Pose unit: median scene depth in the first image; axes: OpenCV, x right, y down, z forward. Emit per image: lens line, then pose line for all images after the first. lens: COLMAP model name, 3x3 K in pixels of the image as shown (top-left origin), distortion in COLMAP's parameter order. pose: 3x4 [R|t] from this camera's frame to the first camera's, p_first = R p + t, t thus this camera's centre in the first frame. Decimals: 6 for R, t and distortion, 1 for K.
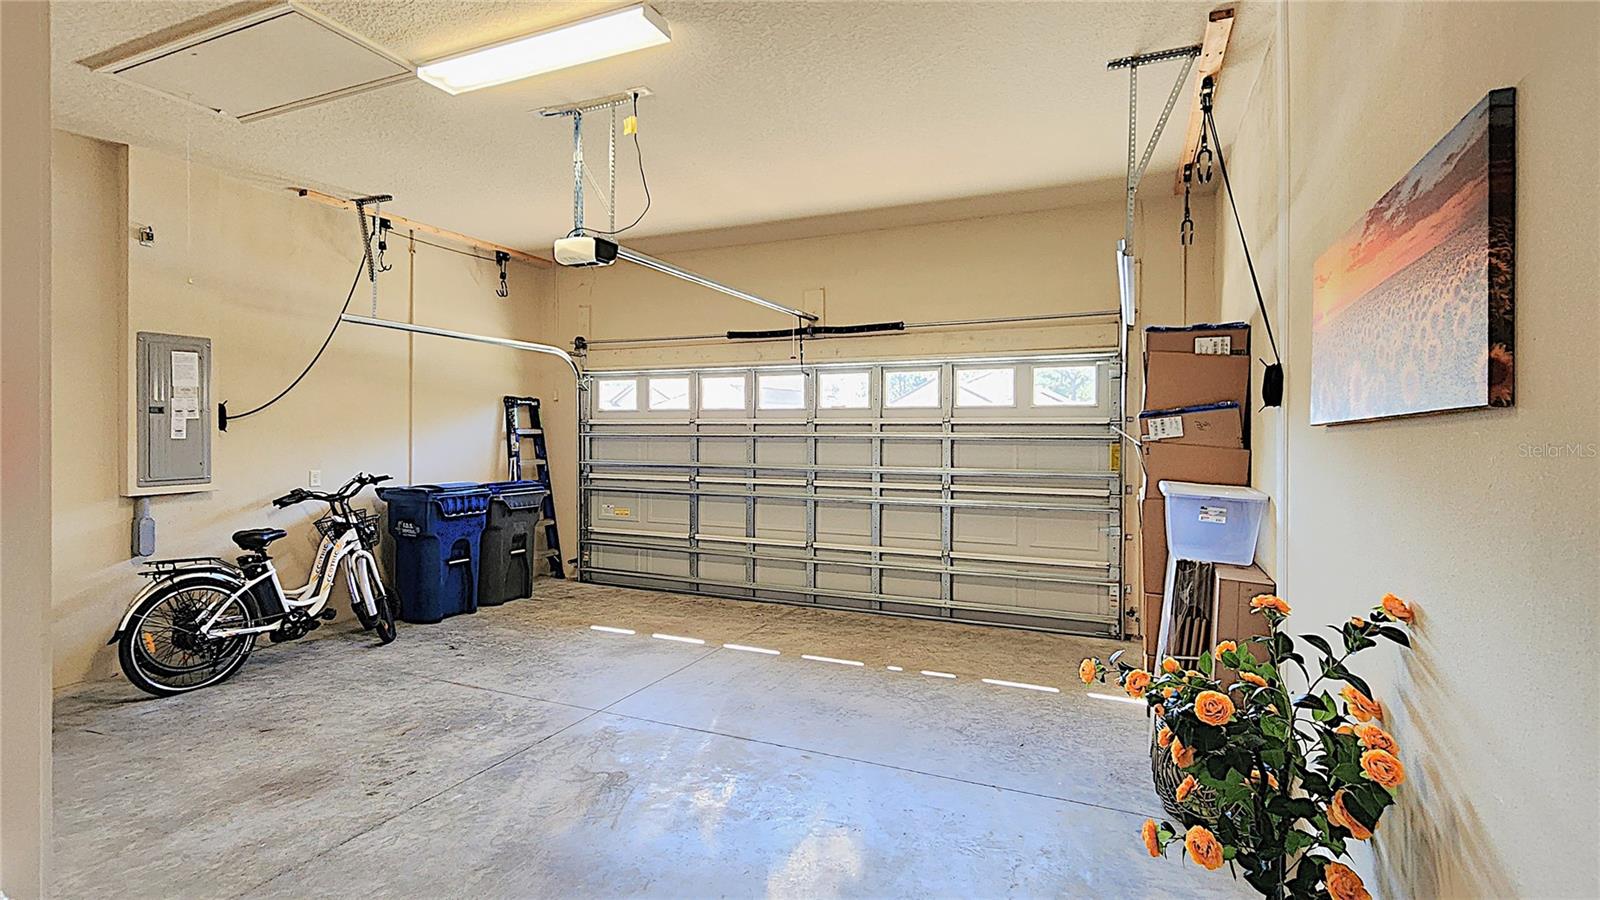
lens RADIAL K [[660.0, 0, 804.0], [0, 660.0, 437.2], [0, 0, 1]] dist [-0.000292, -0.000130]
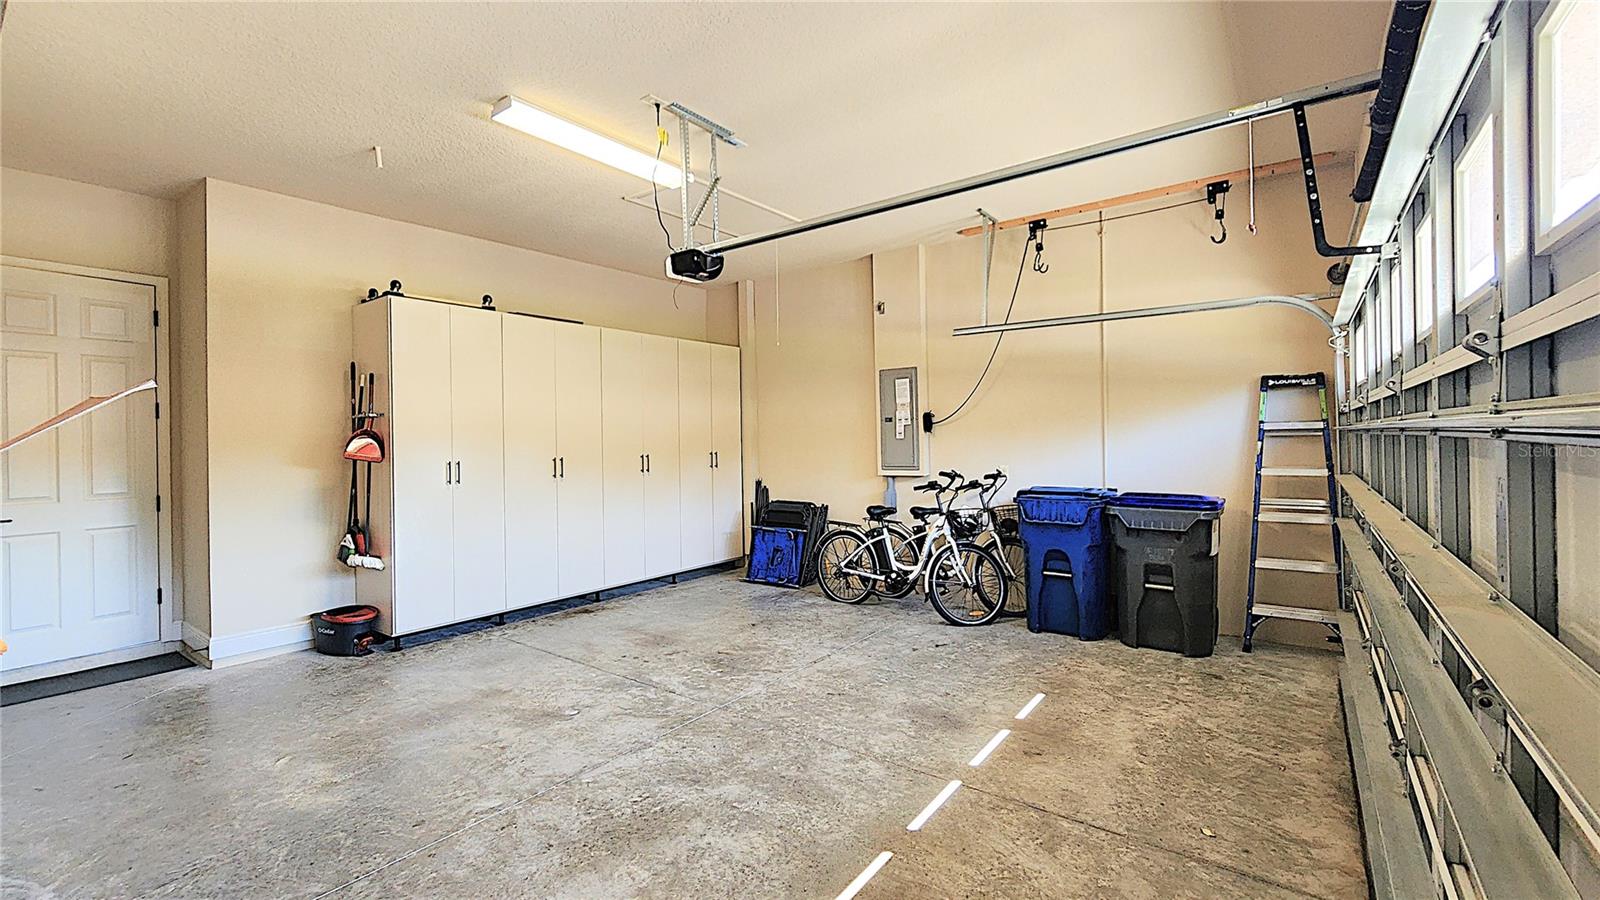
lens RADIAL K [[660.0, 0, 804.0], [0, 660.0, 437.2], [0, 0, 1]] dist [-0.000292, -0.000130]
pose [[-0.171725, 0.000811, -0.985145, 0.546499], [0.010646, 0.999943, -0.001033, -0.001468], [0.985087, -0.010665, -0.171724, 1.058028]]
